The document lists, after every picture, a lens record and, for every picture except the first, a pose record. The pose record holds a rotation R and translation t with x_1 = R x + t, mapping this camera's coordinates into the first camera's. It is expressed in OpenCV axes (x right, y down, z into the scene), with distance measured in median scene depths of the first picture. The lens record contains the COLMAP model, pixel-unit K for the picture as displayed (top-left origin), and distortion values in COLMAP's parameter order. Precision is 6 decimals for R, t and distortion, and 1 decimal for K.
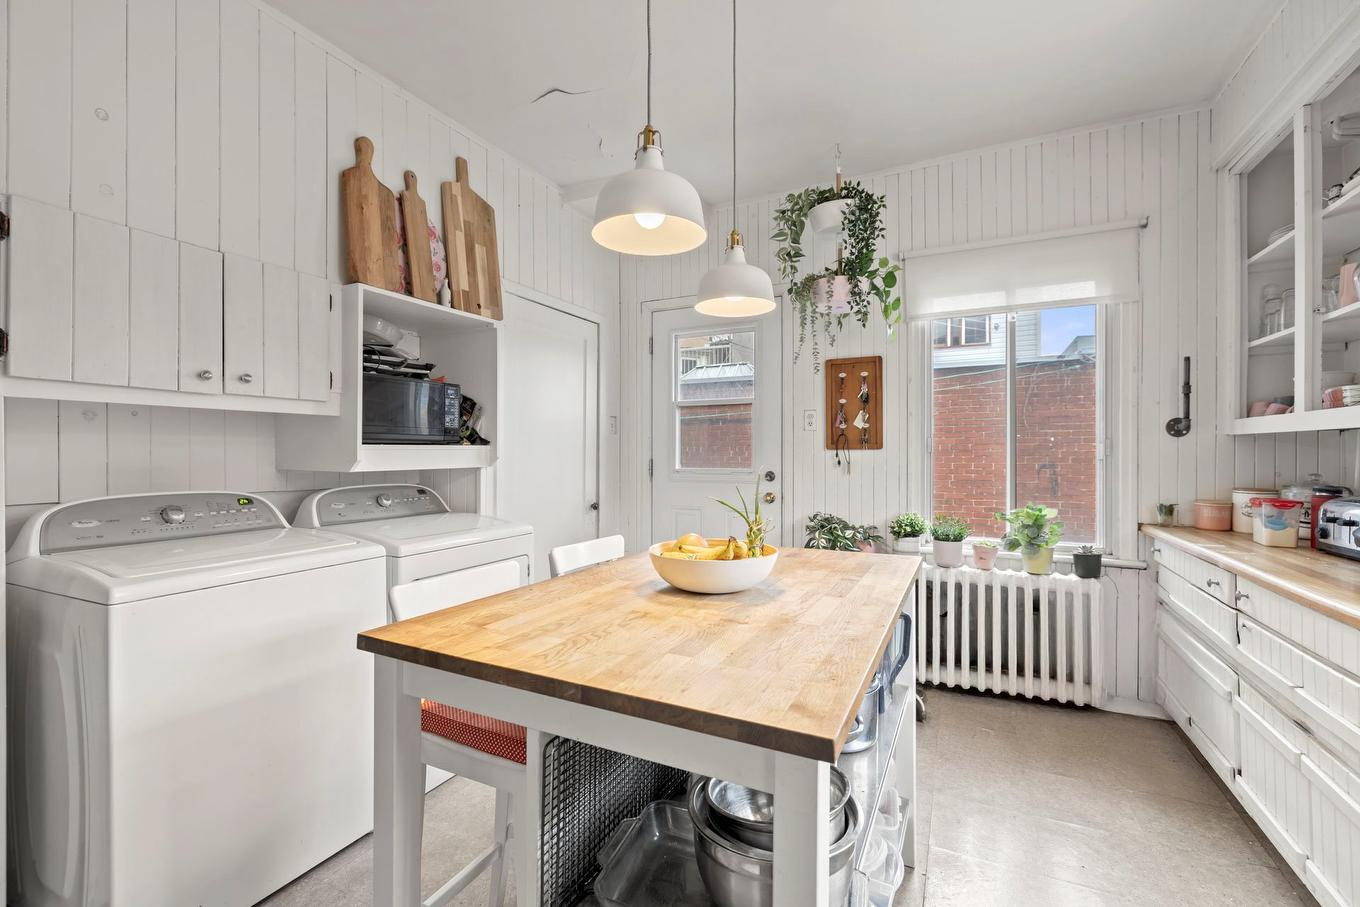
lens RADIAL K [[577.8, 0, 682.5], [0, 577.8, 452.1], [0, 0, 1]] dist [-0.001420, -0.000552]
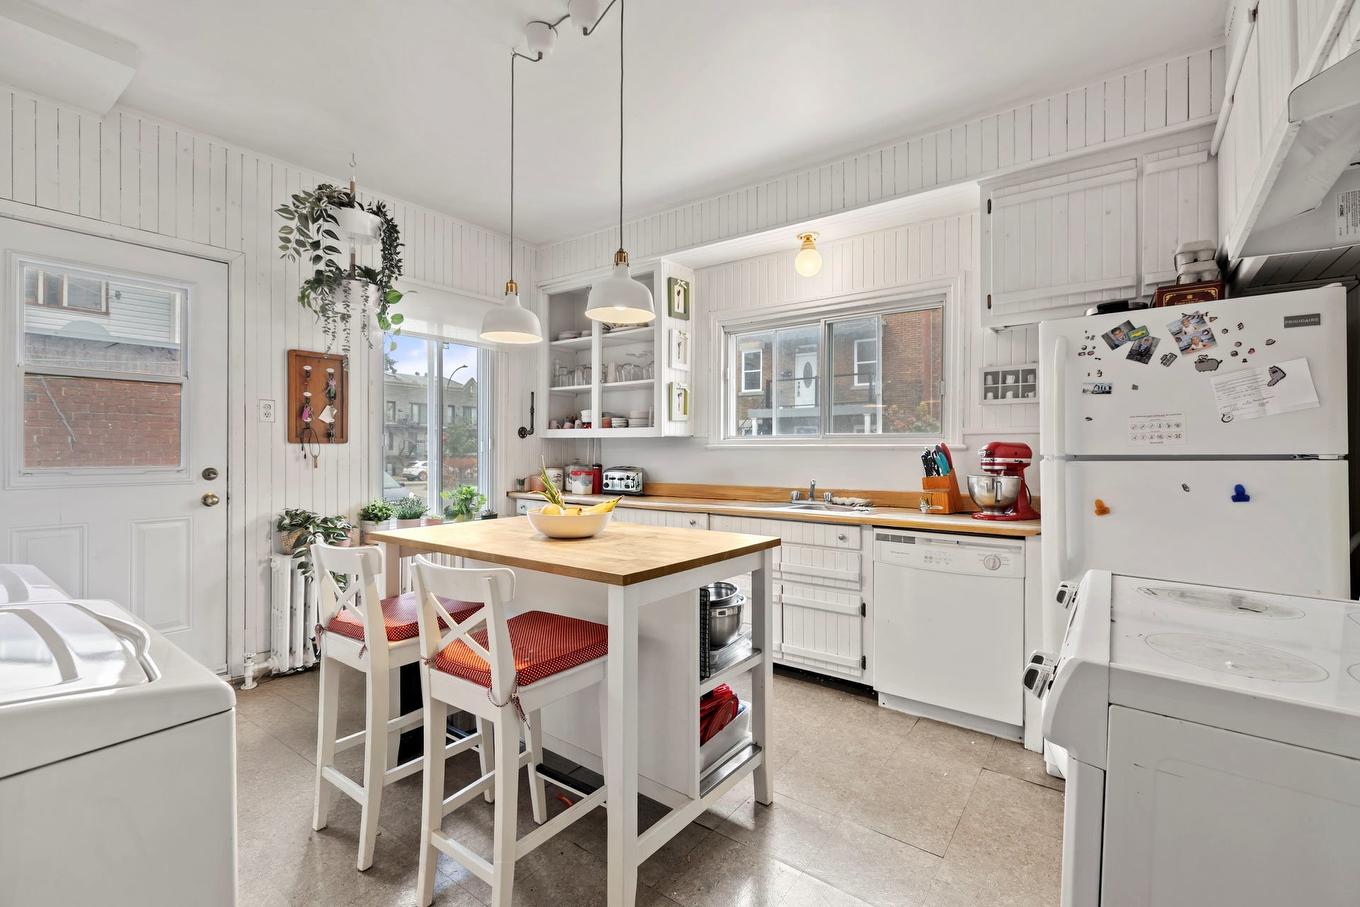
lens RADIAL K [[577.8, 0, 686.4], [0, 577.8, 448.7], [0, 0, 1]] dist [-0.001420, -0.000552]
pose [[0.177133, 0.000547, 0.984187, -0.592413], [-0.006363, 0.999980, 0.000590, -0.000003], [-0.984166, -0.006367, 0.177133, 0.191332]]
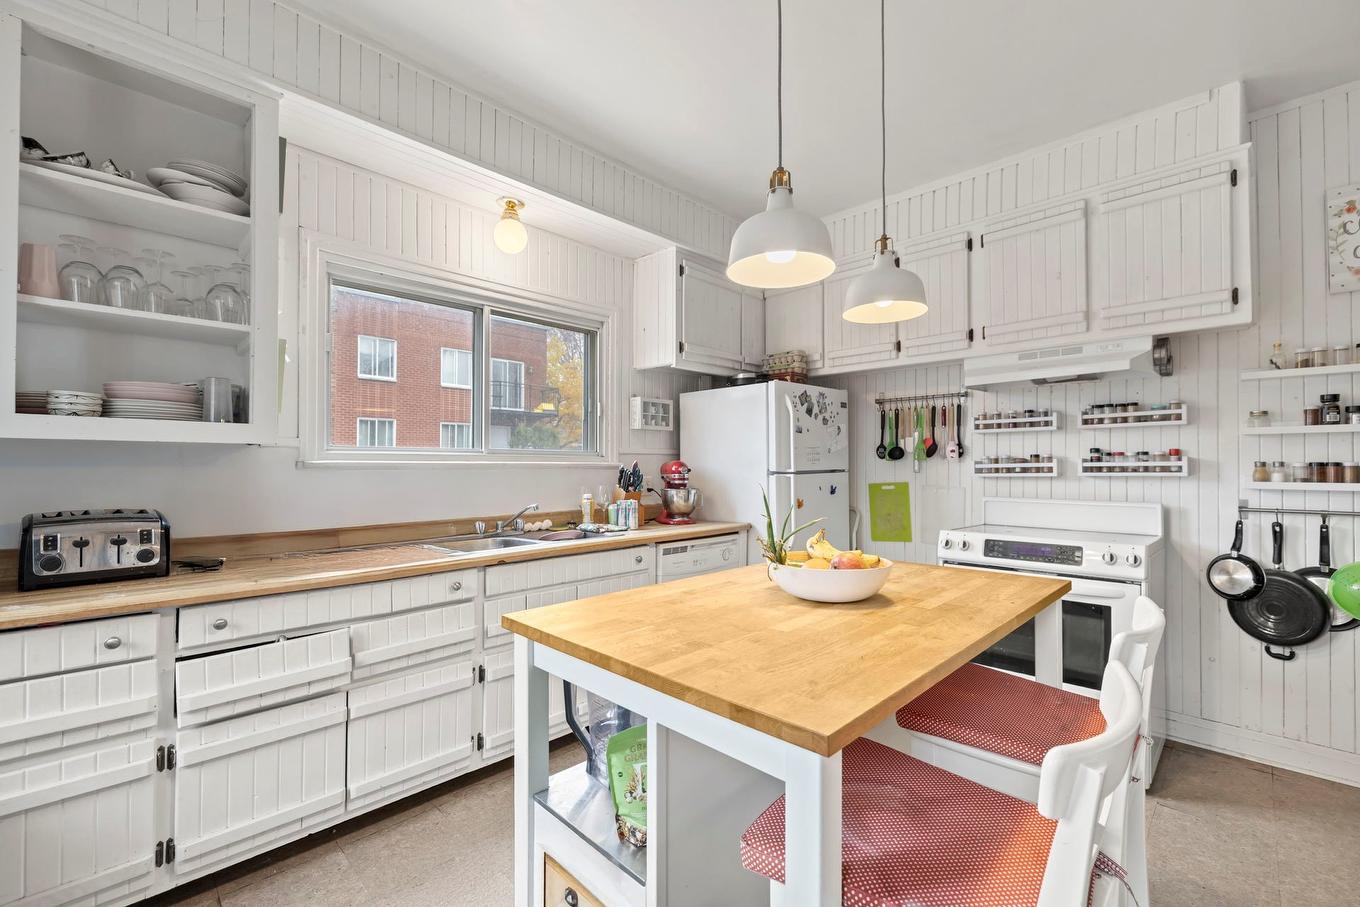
lens RADIAL K [[577.8, 0, 685.7], [0, 577.8, 461.1], [0, 0, 1]] dist [-0.001420, -0.000552]
pose [[-0.947554, 0.000401, 0.319596, -0.011347], [-0.003635, 0.999921, -0.012030, 0.000211], [-0.319576, -0.012561, -0.947478, 0.900674]]
